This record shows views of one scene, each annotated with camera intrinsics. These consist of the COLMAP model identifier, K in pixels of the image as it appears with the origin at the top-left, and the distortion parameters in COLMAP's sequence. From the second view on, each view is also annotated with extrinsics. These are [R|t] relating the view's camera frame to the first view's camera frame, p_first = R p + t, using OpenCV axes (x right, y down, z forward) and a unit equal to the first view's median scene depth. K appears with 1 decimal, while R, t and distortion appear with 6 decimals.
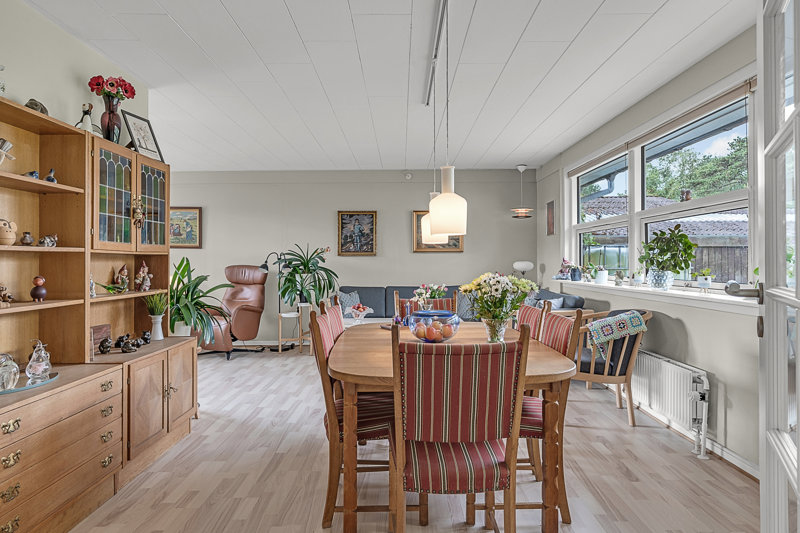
lens RADIAL K [[464.2, 0, 398.2], [0, 464.2, 259.6], [0, 0, 1]] dist [-0.001917, -0.000082]
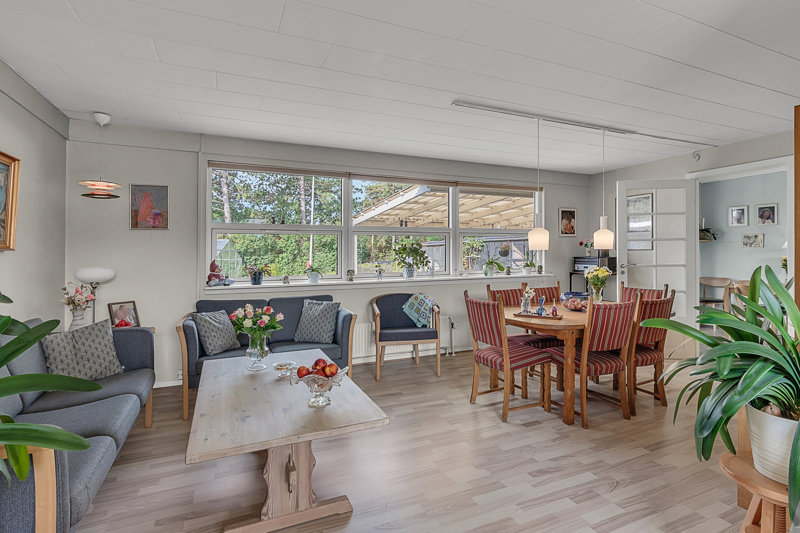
lens RADIAL K [[397.2, 0, 400.6], [0, 397.2, 254.1], [0, 0, 1]] dist [-0.001173, 0.000294]
pose [[-0.404304, 0.006567, 0.914601, -0.654336], [0.002186, 0.999978, -0.006214, -0.015337], [-0.914622, -0.000513, -0.404310, 1.438313]]
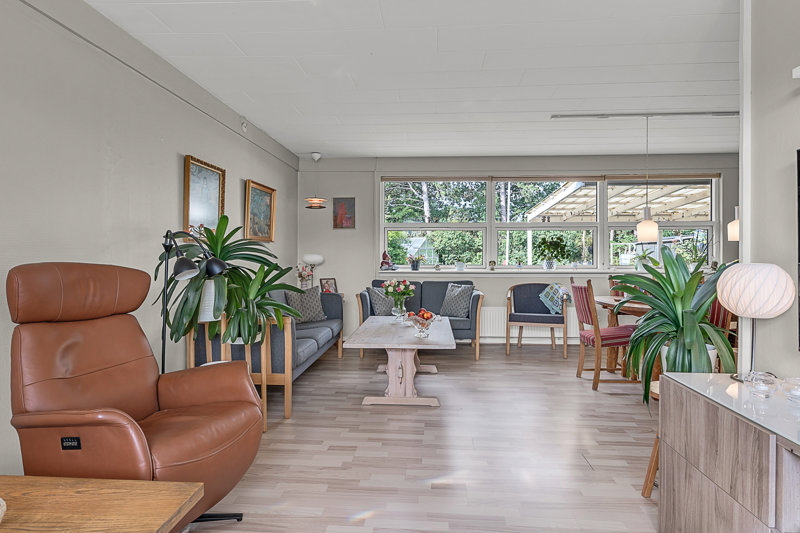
lens RADIAL K [[416.9, 0, 400.0], [0, 416.9, 266.5], [0, 0, 1]] dist [0.000888, 0.000592]
pose [[0.050731, -0.029313, 0.998282, -0.990719], [-0.007764, 0.999527, 0.029745, 0.005571], [-0.998682, -0.009260, 0.050480, 1.329246]]
